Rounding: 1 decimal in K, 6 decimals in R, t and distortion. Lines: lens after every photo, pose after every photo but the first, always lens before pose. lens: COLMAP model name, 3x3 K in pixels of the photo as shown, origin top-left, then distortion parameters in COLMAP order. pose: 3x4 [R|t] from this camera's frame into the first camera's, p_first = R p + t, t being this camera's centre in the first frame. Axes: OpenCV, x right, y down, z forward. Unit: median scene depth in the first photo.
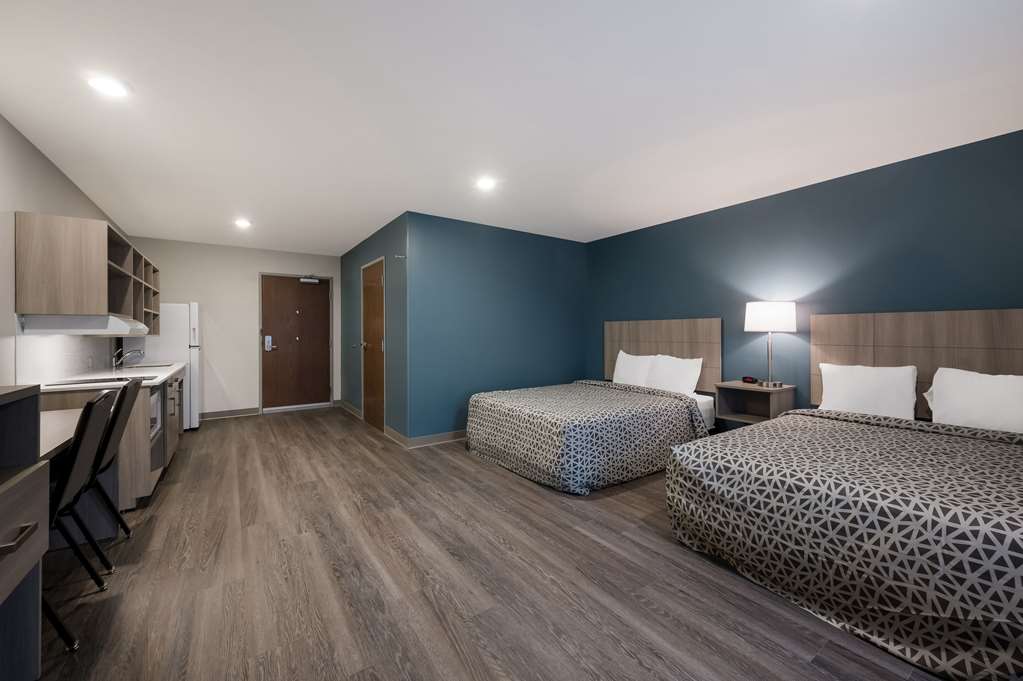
lens RADIAL K [[405.5, 0, 518.2], [0, 405.5, 328.8], [0, 0, 1]] dist [0.001687, 0.000114]
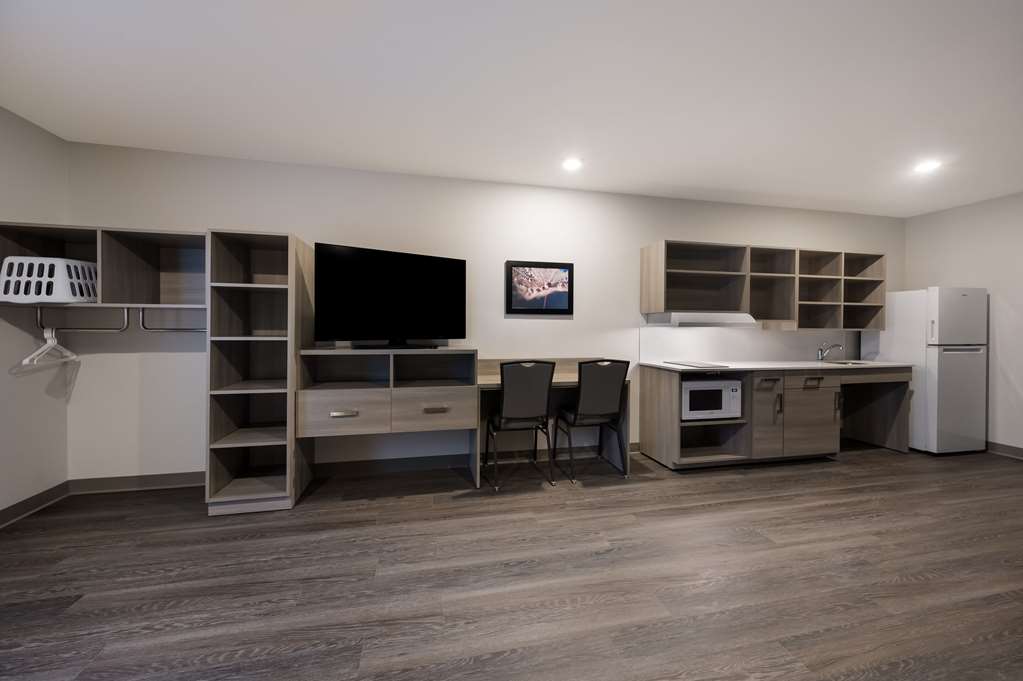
lens RADIAL K [[405.5, 0, 518.2], [0, 405.5, 328.8], [0, 0, 1]] dist [0.001687, 0.000114]
pose [[-0.377644, 0.011762, -0.925876, 0.310705], [0.007225, 0.999926, 0.009755, 0.002079], [0.925923, -0.003006, -0.377701, 0.890917]]
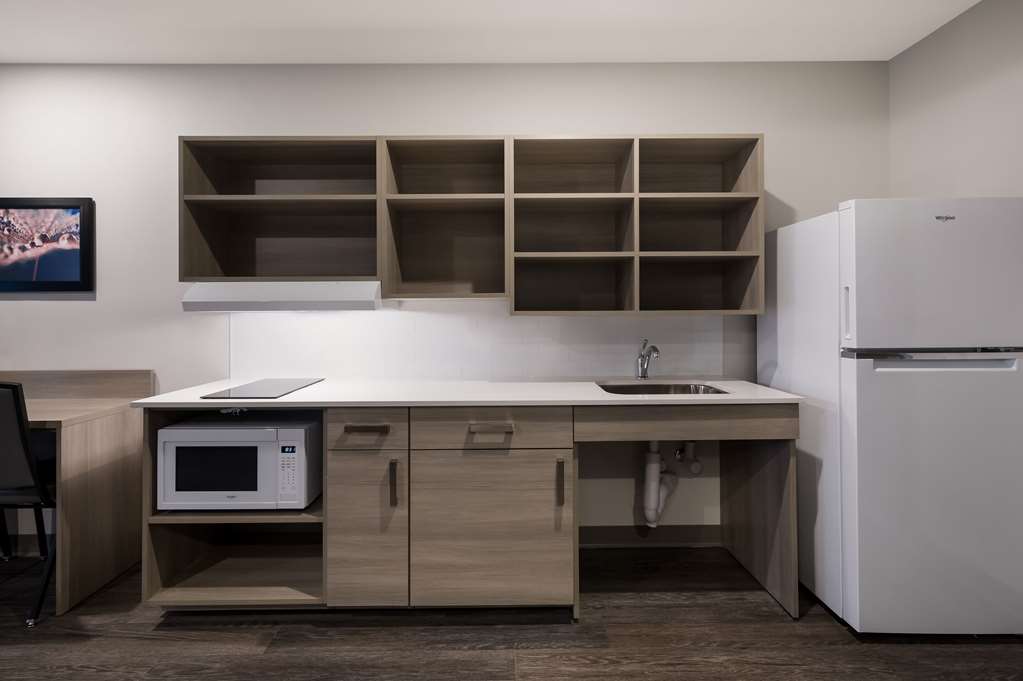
lens RADIAL K [[464.0, 0, 509.8], [0, 464.0, 308.9], [0, 0, 1]] dist [0.005541, 0.000577]
pose [[-0.575293, 0.011356, -0.817868, -0.592576], [0.018960, 0.999820, 0.000546, 0.014642], [0.817728, -0.015193, -0.575405, 1.557405]]
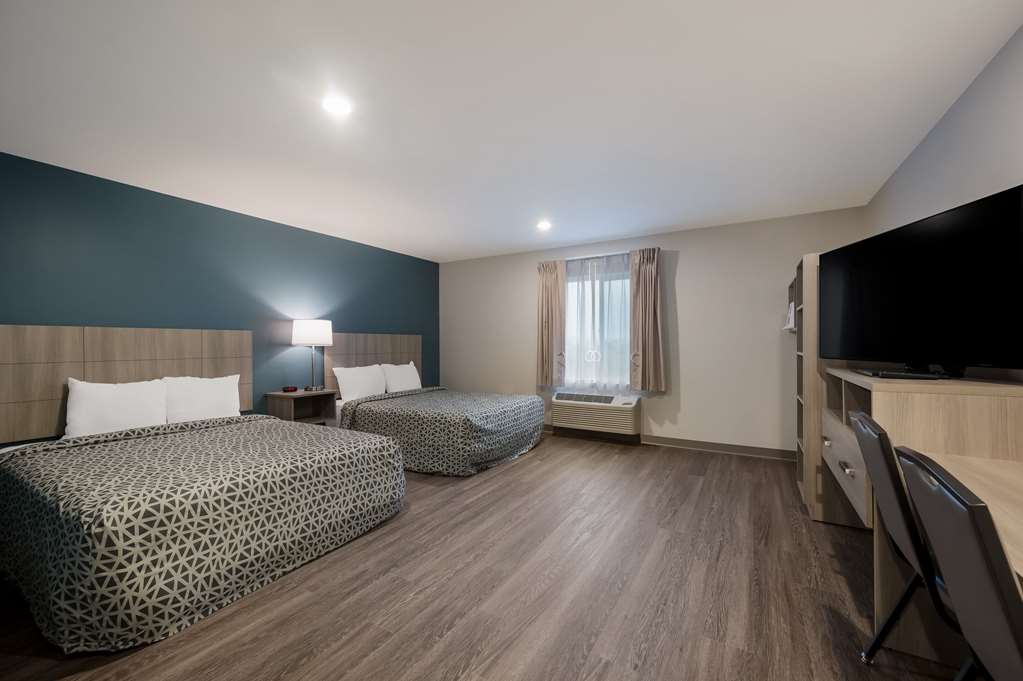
lens RADIAL K [[409.8, 0, 511.5], [0, 409.8, 340.5], [0, 0, 1]] dist [-0.000267, -0.000033]
pose [[-0.405343, 0.009328, 0.914117, -0.814777], [0.000012, 0.999948, -0.010198, 0.008644], [-0.914165, -0.004122, -0.405322, 1.071193]]
